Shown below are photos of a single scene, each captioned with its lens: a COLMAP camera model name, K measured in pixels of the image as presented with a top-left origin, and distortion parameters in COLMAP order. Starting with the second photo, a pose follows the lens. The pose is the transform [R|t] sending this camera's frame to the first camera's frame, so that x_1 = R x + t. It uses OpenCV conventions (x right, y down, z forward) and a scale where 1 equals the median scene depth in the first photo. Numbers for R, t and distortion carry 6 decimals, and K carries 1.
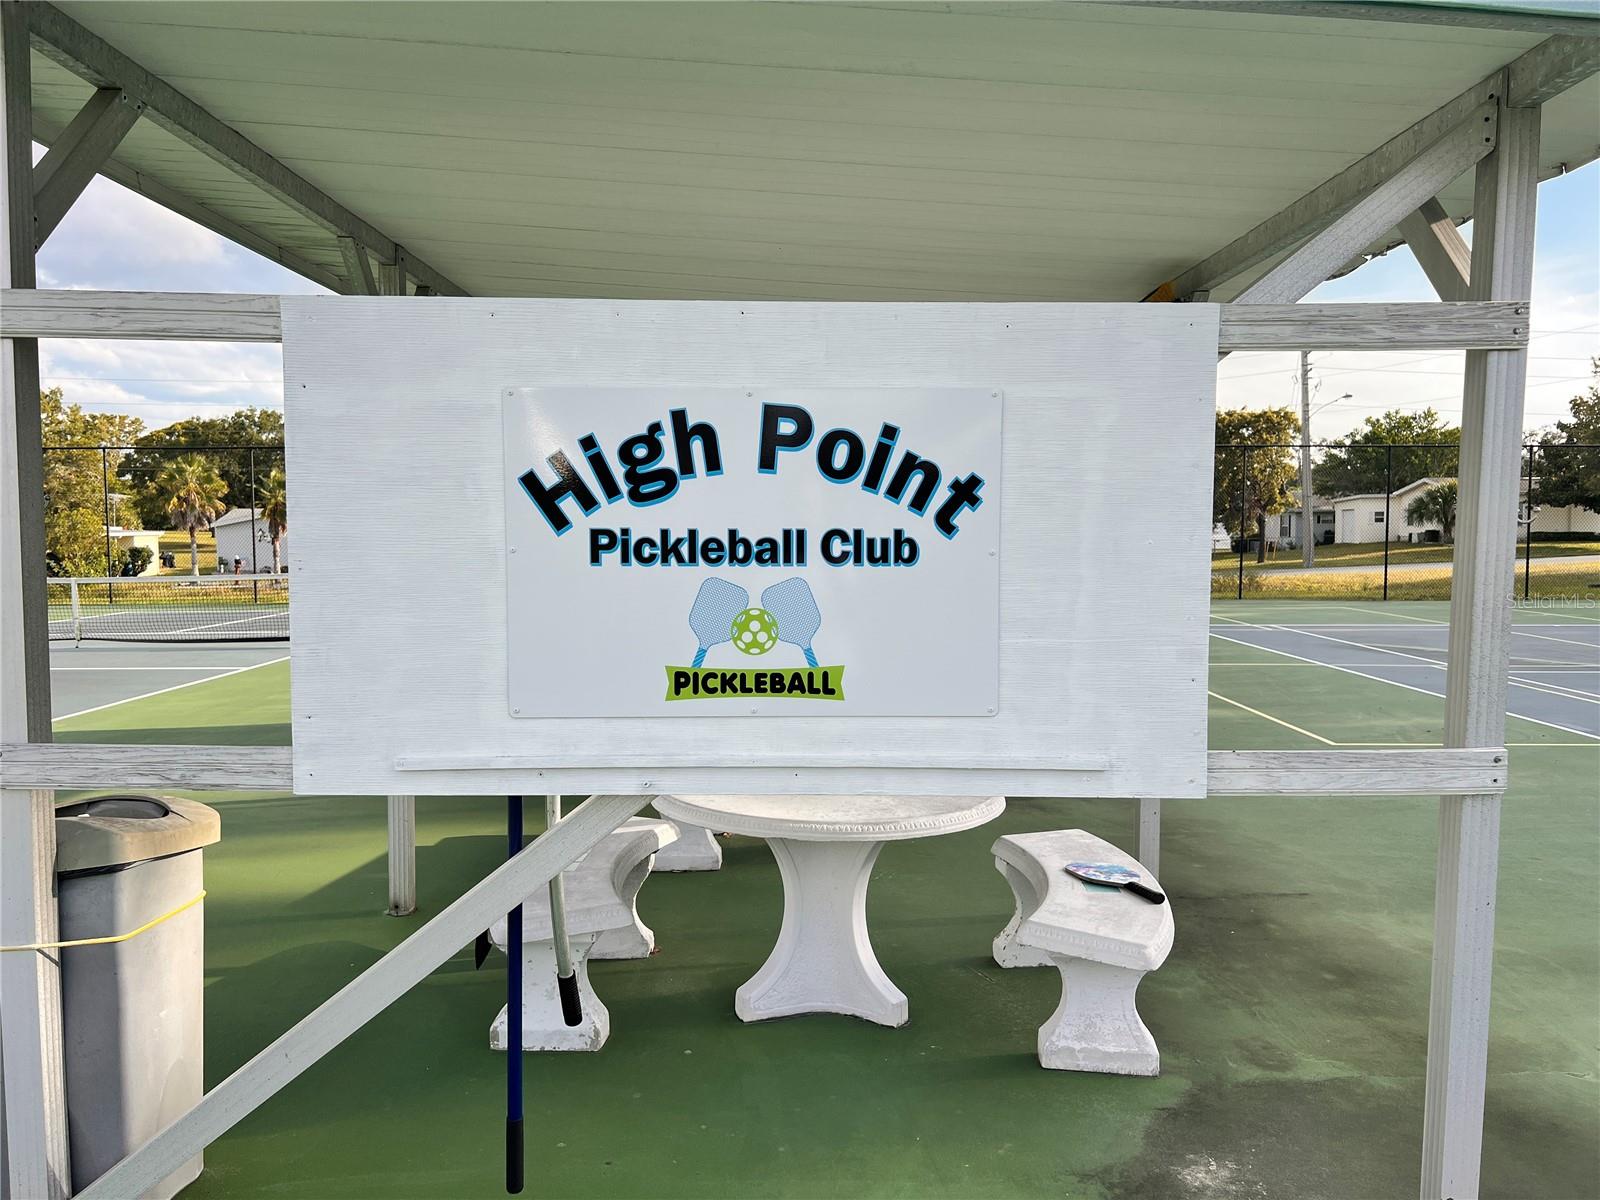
lens RADIAL K [[1185.8, 0, 797.8], [0, 1185.8, 603.8], [0, 0, 1]] dist [0.007631, 0.002469]
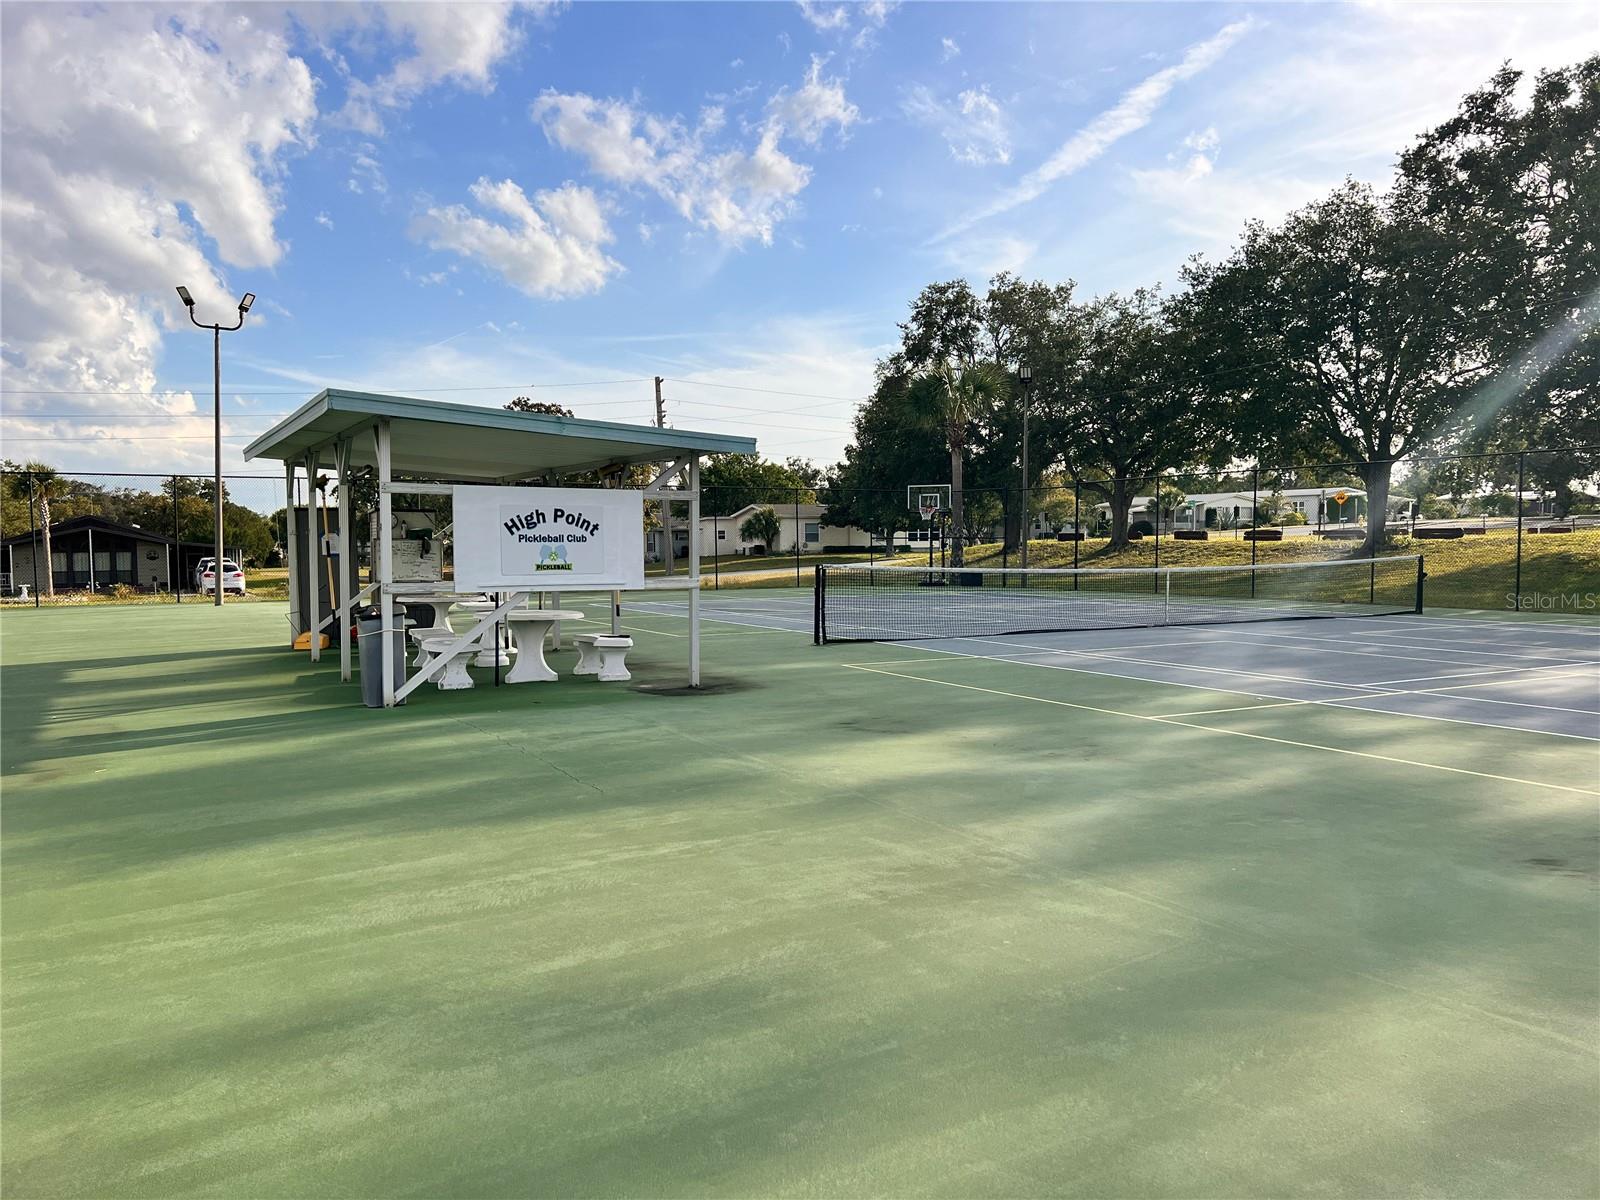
lens RADIAL K [[1185.8, 0, 800.9], [0, 1185.8, 602.2], [0, 0, 1]] dist [0.007631, 0.002469]
pose [[0.870165, -0.029735, 0.491863, -1.513194], [0.038111, 0.999249, -0.007016, 0.278161], [-0.491285, 0.024850, 0.870644, -3.607558]]
